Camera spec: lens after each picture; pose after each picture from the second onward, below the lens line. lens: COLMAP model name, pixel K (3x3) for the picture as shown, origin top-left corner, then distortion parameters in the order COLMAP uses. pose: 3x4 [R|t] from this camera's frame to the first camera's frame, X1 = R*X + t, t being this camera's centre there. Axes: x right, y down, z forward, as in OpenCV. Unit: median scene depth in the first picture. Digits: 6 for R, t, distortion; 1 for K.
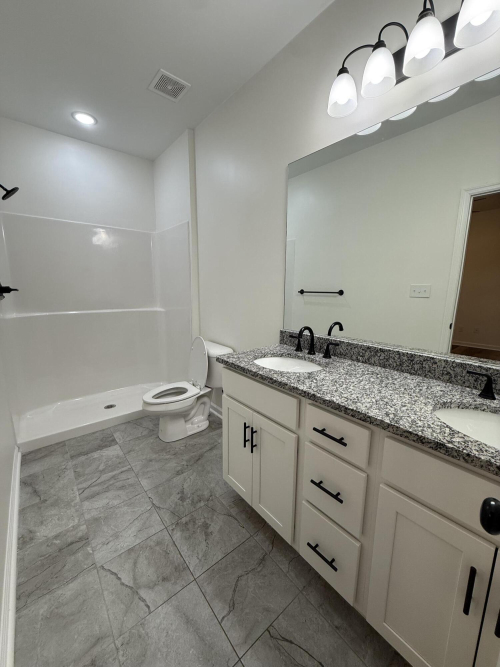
lens RADIAL K [[264.3, 0, 250.4], [0, 264.3, 334.2], [0, 0, 1]] dist [0.002368, -0.000407]
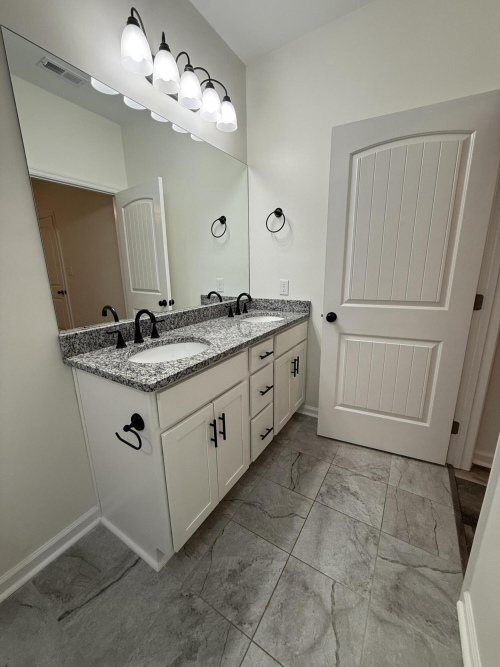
lens RADIAL K [[264.3, 0, 249.7], [0, 264.3, 330.1], [0, 0, 1]] dist [0.002368, -0.000407]
pose [[-0.312892, -0.222691, 0.923313, -0.820900], [0.183241, 0.939708, 0.288742, -0.177441], [-0.931945, 0.259534, -0.253221, 1.072692]]
